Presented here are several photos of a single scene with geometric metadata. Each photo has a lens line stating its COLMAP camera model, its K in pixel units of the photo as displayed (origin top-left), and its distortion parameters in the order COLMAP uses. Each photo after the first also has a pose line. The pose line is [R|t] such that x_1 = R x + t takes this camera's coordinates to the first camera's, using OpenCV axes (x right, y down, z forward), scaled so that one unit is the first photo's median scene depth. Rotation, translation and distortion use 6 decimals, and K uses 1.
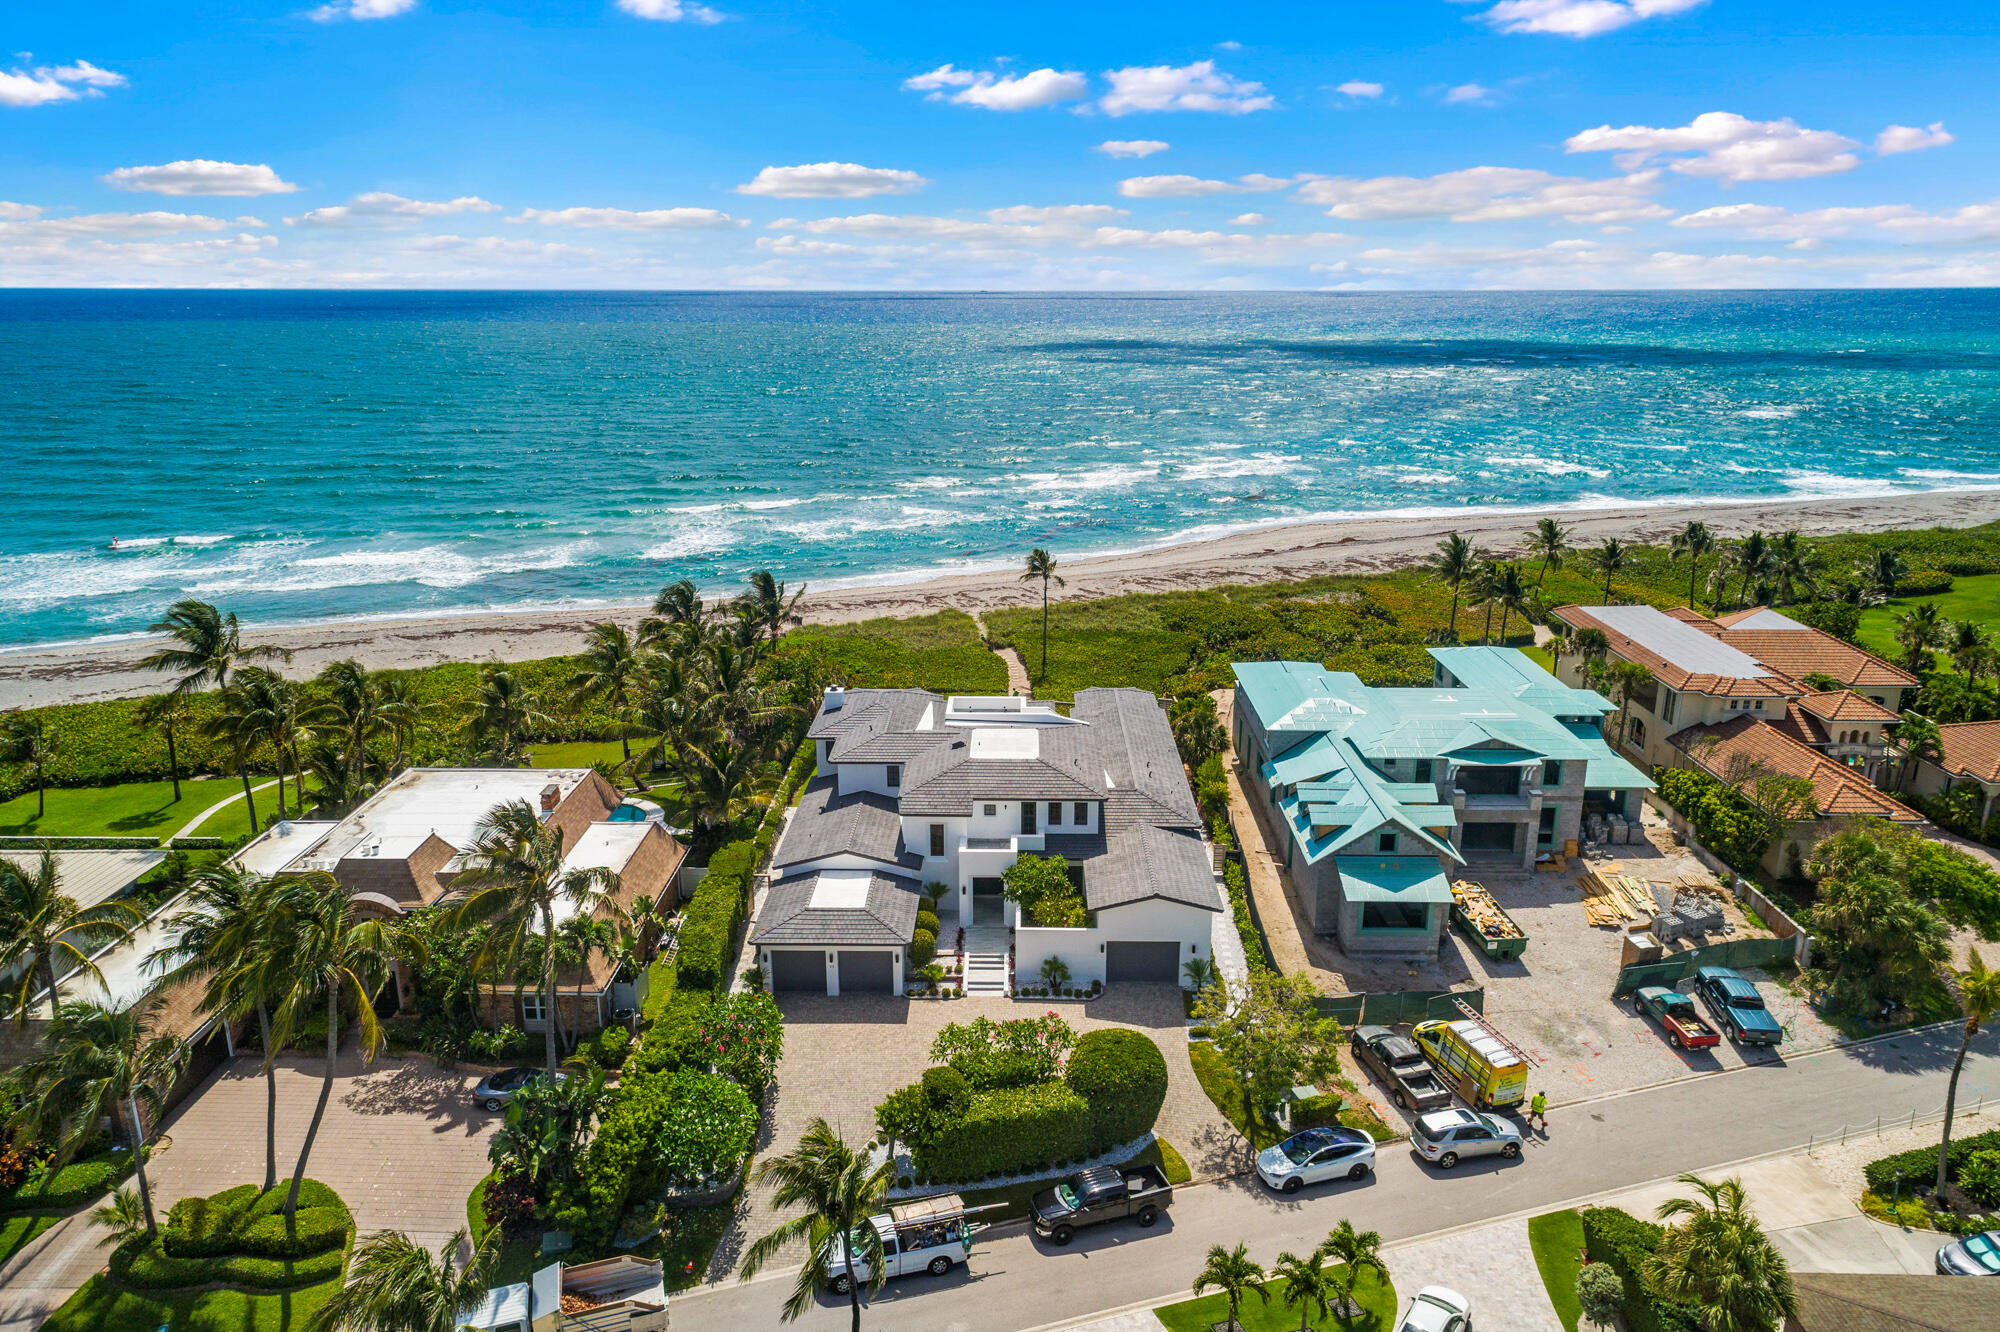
lens RADIAL K [[1394.9, 0, 1000.0], [0, 1394.9, 666.0], [0, 0, 1]] dist [0.011926, 0.001883]
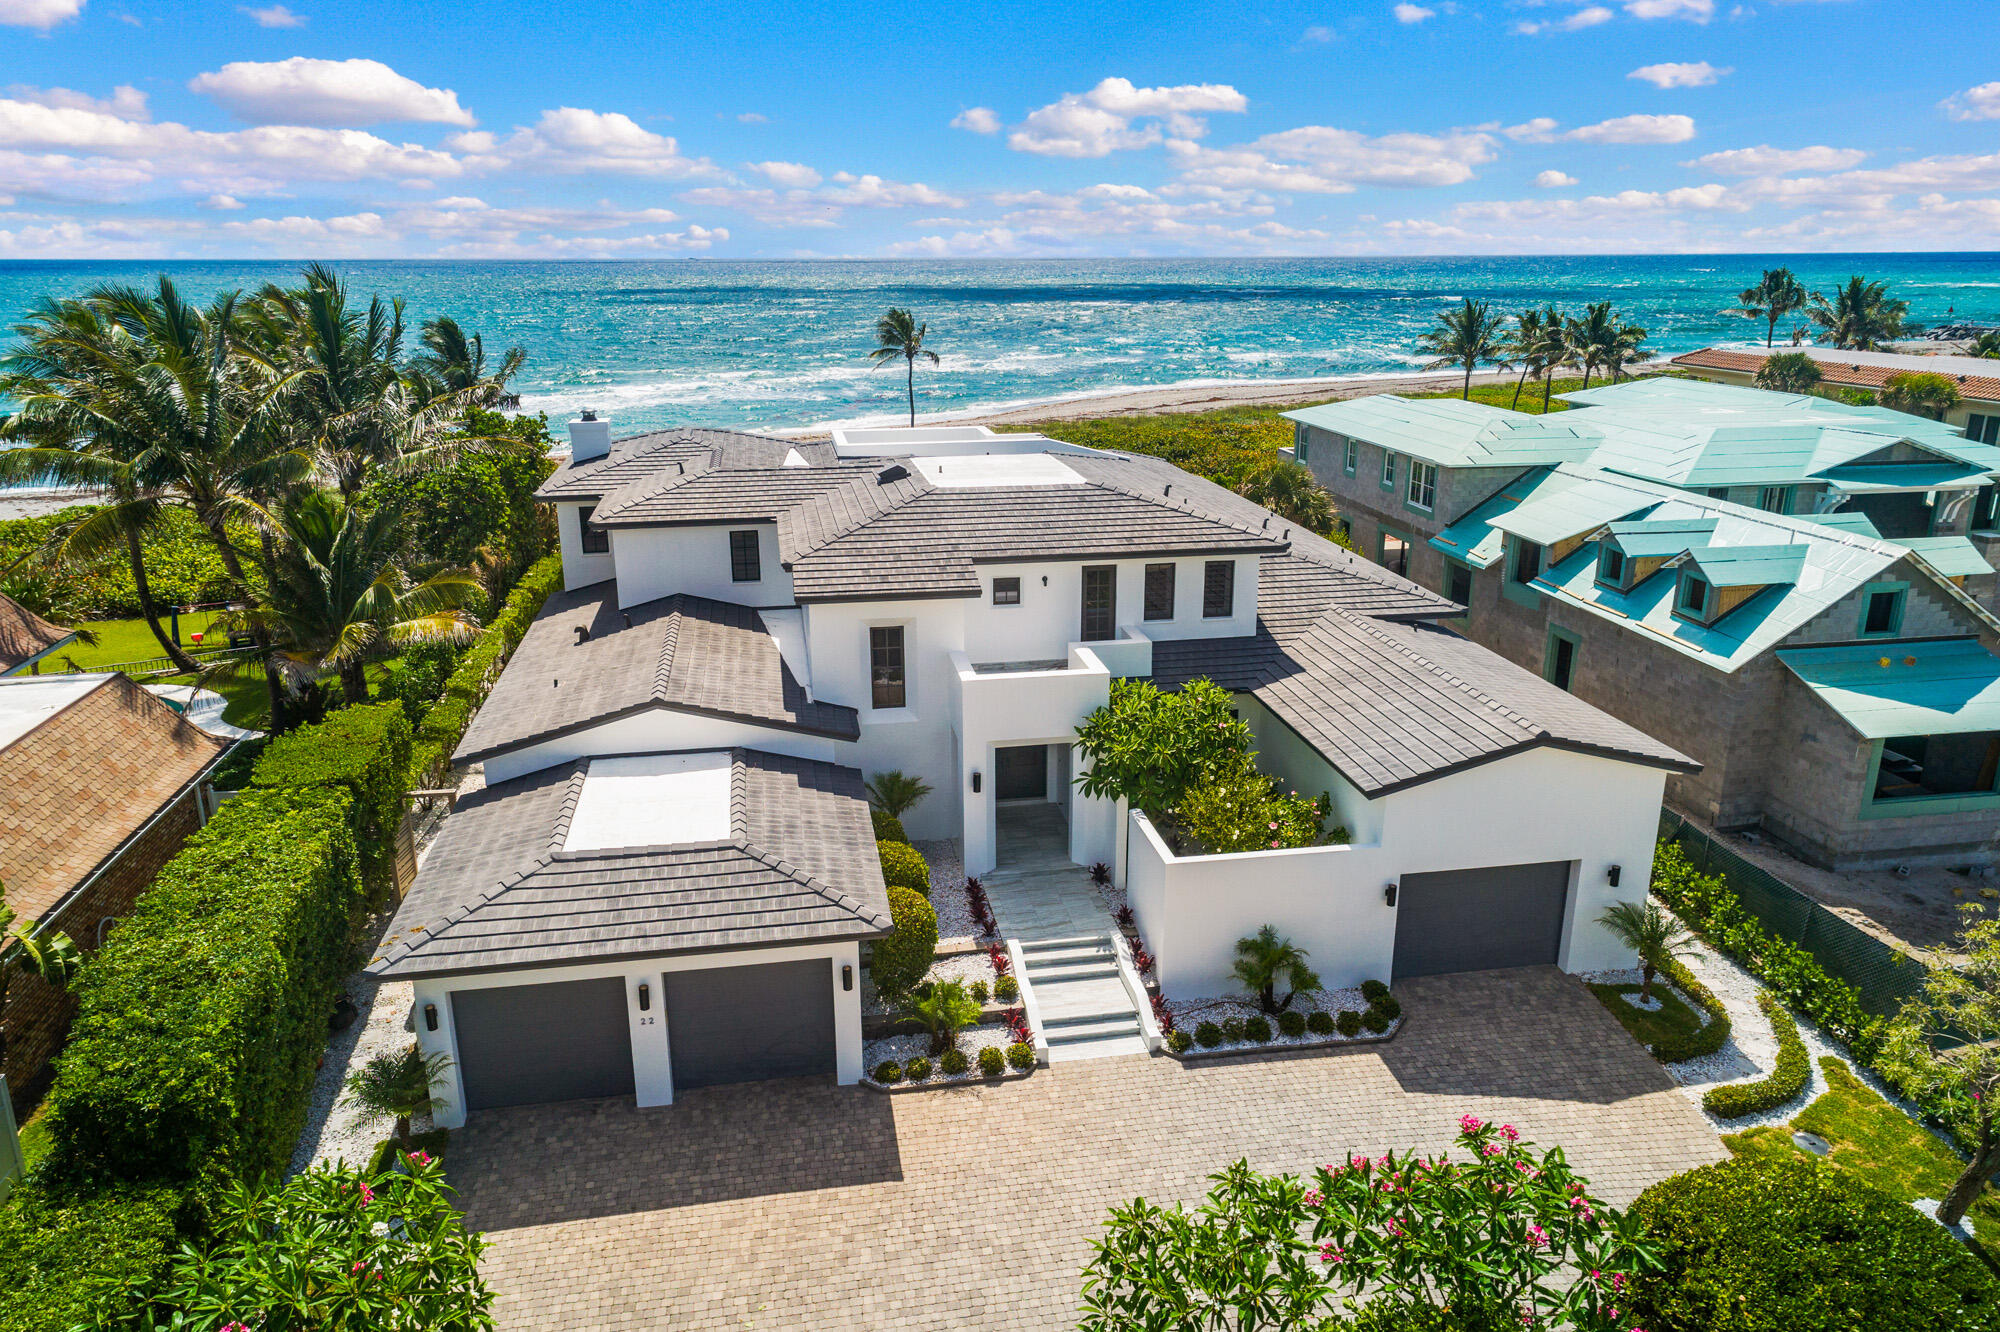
lens RADIAL K [[1406.1, 0, 1002.7], [0, 1406.1, 716.8], [0, 0, 1]] dist [0.004508, 0.001659]
pose [[0.984292, -0.067219, 0.163250, -0.081034], [0.058092, 0.996503, 0.060060, 0.119616], [-0.166716, -0.049633, 0.984755, 0.615837]]
